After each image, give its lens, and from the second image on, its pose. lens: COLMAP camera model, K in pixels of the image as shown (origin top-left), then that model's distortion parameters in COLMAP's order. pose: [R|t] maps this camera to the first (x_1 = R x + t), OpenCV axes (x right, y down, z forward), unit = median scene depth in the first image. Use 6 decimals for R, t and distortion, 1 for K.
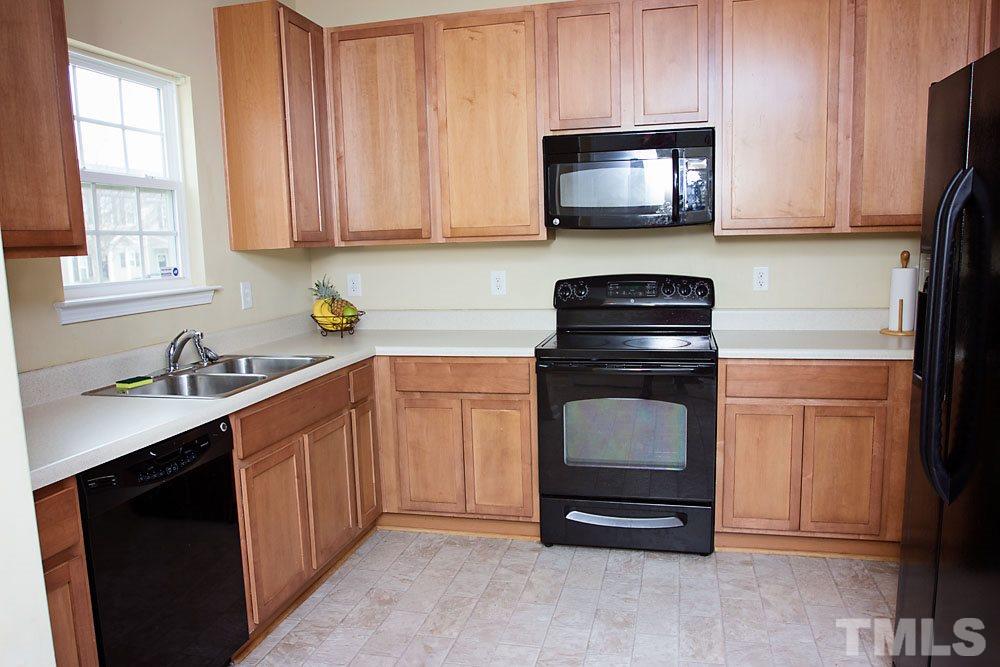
lens RADIAL K [[740.9, 0, 505.4], [0, 740.9, 335.0], [0, 0, 1]] dist [-0.057029, 0.019521]
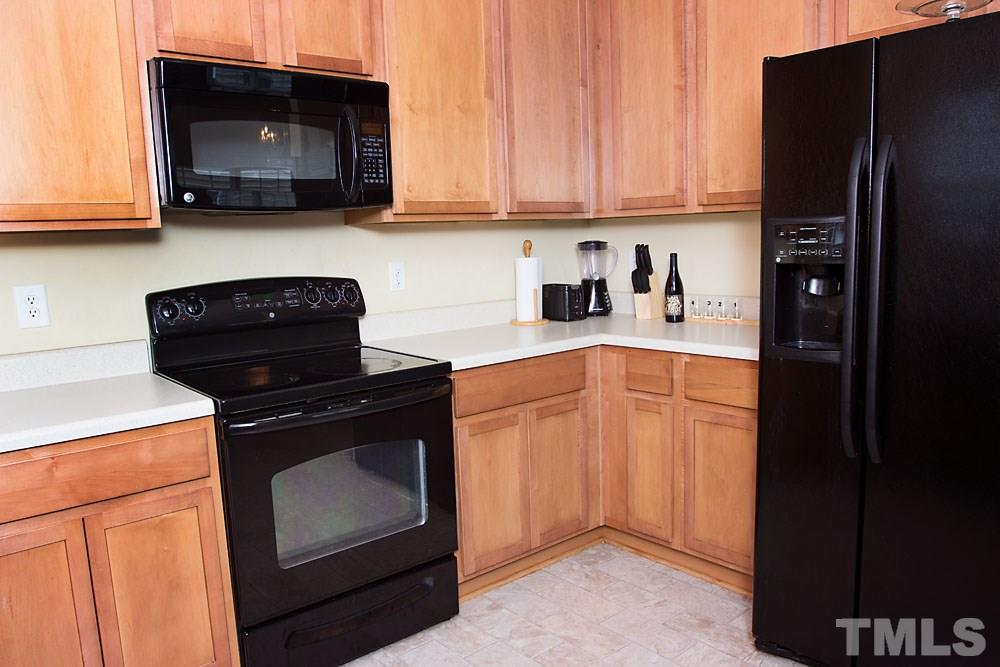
lens RADIAL K [[740.9, 0, 499.9], [0, 740.9, 337.4], [0, 0, 1]] dist [-0.057029, 0.019521]
pose [[0.591450, -0.103795, 0.799633, -0.288676], [0.122876, 0.991700, 0.037840, -0.026323], [-0.796924, 0.075875, 0.599295, 0.429104]]
